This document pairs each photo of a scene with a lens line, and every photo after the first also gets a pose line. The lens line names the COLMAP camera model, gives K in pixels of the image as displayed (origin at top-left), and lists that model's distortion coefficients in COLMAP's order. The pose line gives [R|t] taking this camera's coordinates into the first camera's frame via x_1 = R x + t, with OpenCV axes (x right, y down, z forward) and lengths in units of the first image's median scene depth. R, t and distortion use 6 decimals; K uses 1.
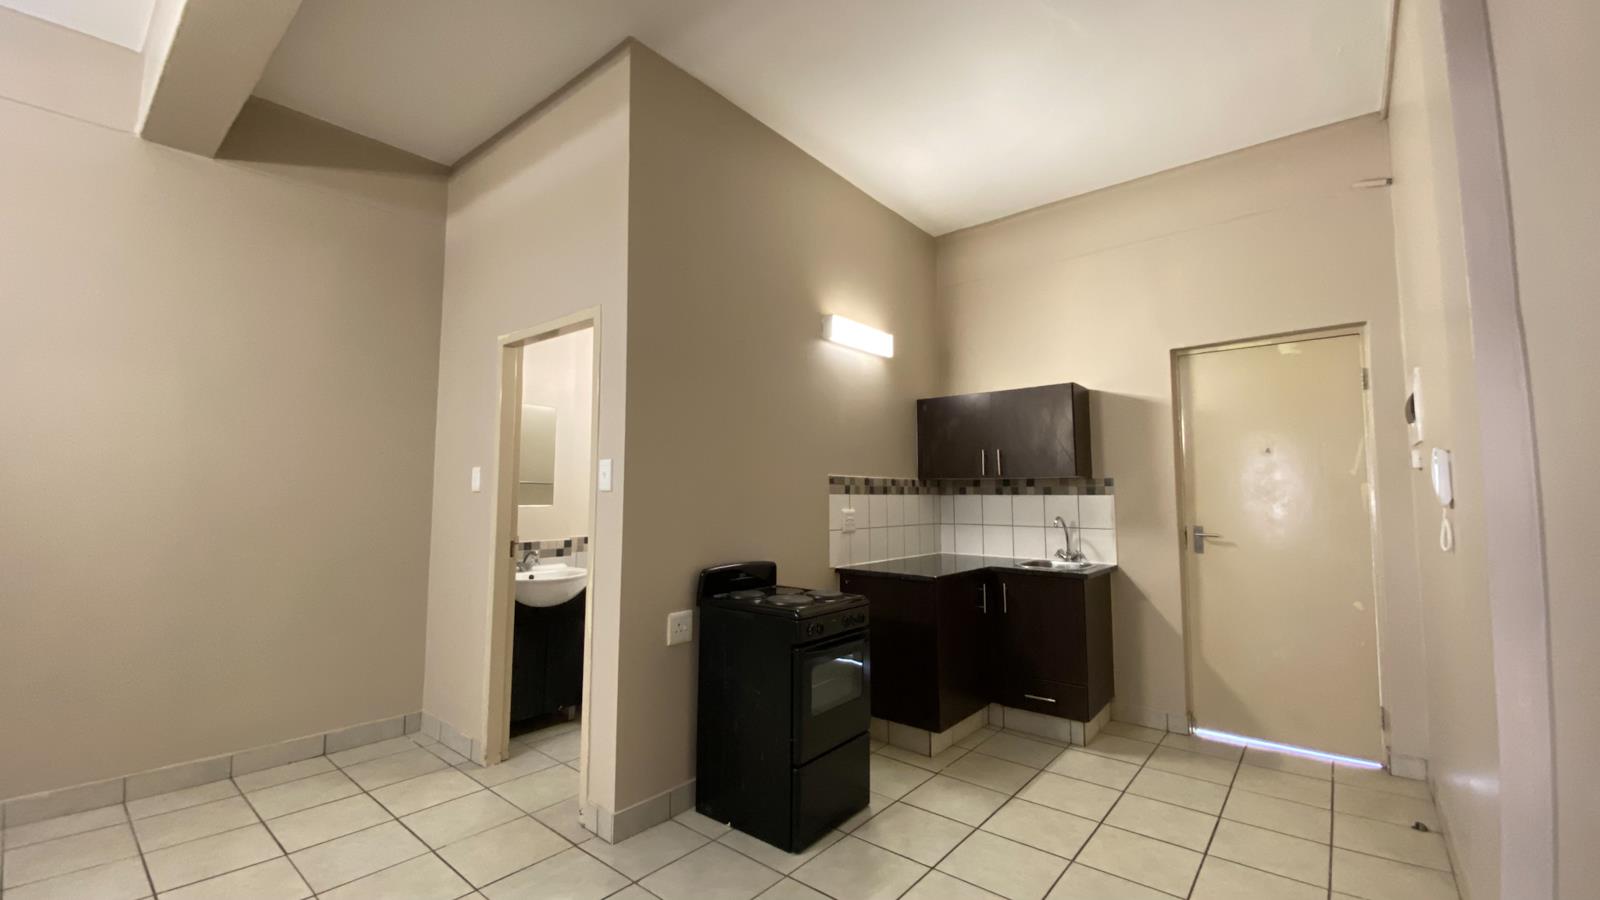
lens RADIAL K [[655.2, 0, 790.2], [0, 655.2, 440.3], [0, 0, 1]] dist [-0.018033, -0.003105]
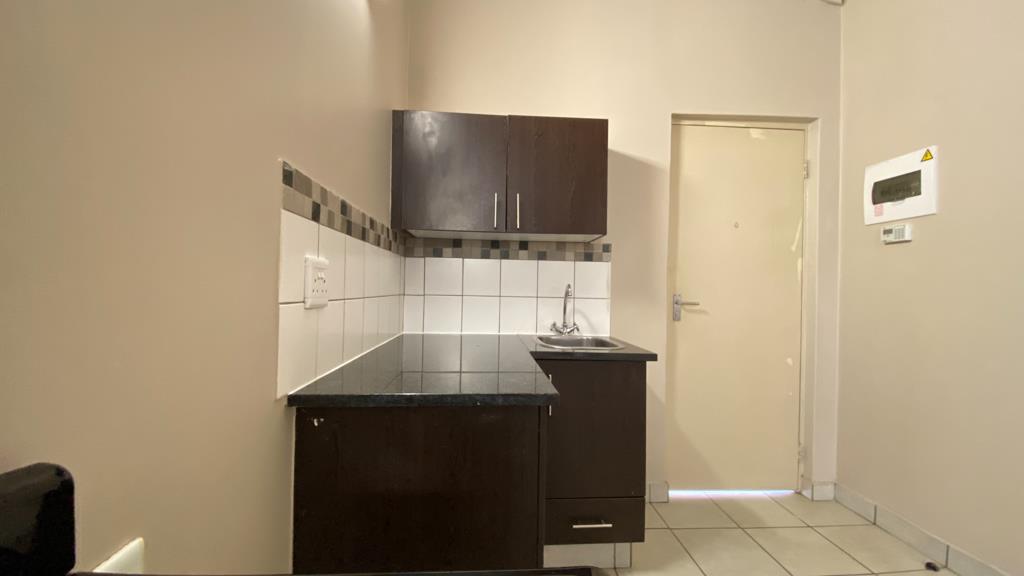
lens RADIAL K [[419.3, 0, 514.3], [0, 419.3, 289.0], [0, 0, 1]] dist [-0.018033, -0.003105]
pose [[0.740596, 0.010261, 0.671872, -0.002838], [-0.074019, 0.995044, 0.066394, 0.091551], [-0.667861, -0.098903, 0.737686, 0.643771]]
